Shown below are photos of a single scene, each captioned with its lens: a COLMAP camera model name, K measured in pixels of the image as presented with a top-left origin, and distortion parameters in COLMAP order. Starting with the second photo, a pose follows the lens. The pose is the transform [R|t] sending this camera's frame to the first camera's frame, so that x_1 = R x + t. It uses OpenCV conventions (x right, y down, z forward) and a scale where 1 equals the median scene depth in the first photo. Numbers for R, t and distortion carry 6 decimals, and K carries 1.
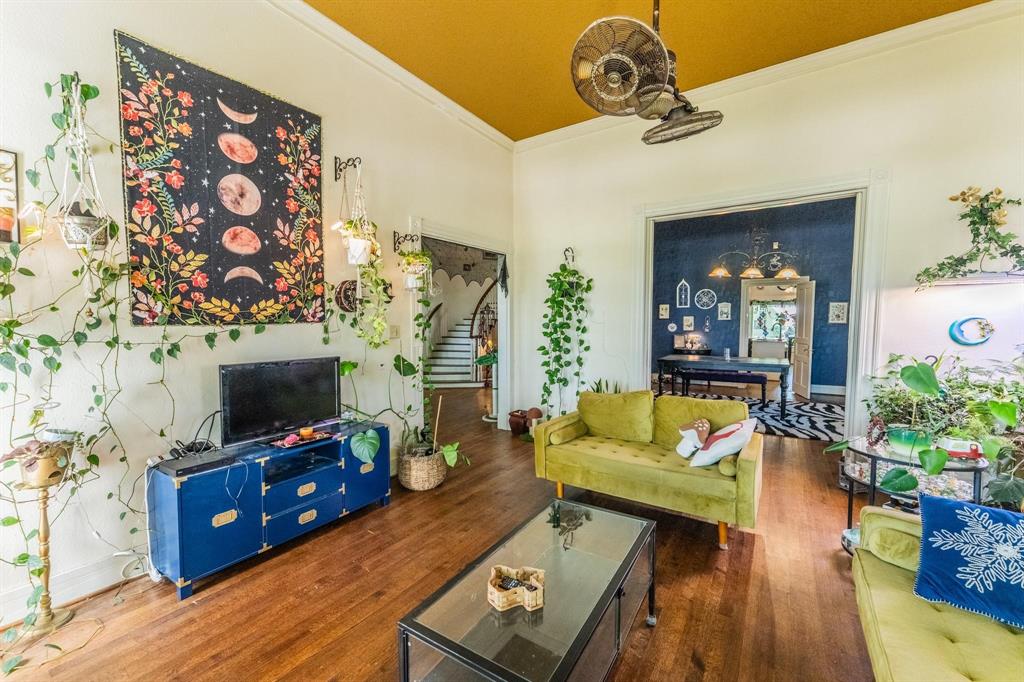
lens RADIAL K [[415.8, 0, 512.2], [0, 415.8, 343.8], [0, 0, 1]] dist [0.001192, -0.000186]
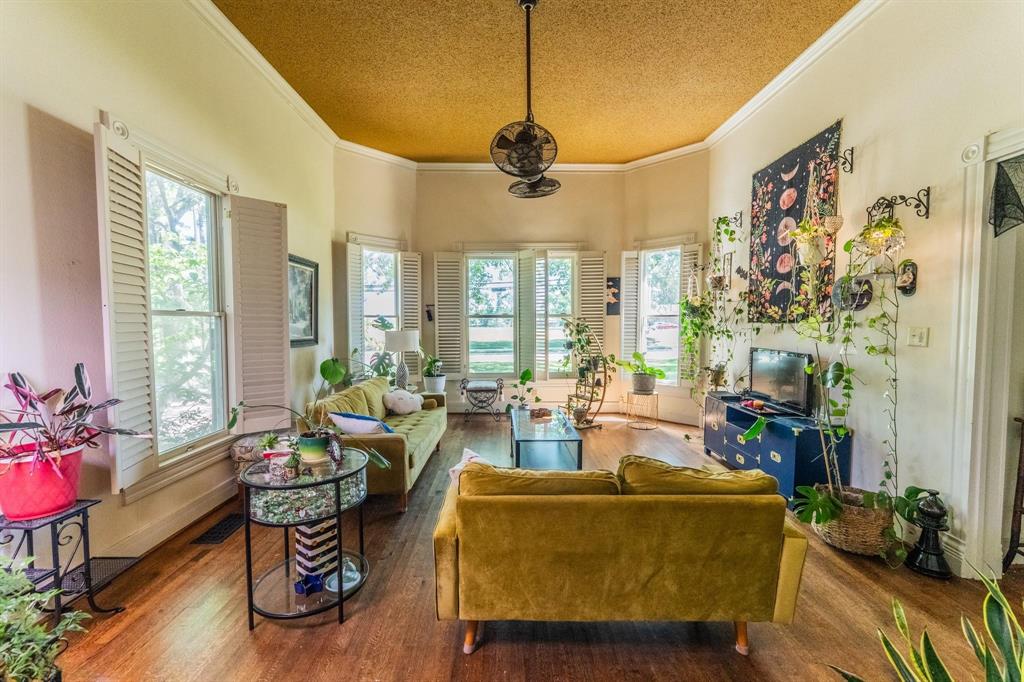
lens RADIAL K [[415.8, 0, 512.2], [0, 415.8, 343.8], [0, 0, 1]] dist [0.001192, -0.000186]
pose [[-0.832119, 0.033765, -0.553568, 0.902586], [-0.029813, 0.993978, 0.105442, -0.097023], [0.553795, 0.104244, -0.826102, 1.661525]]
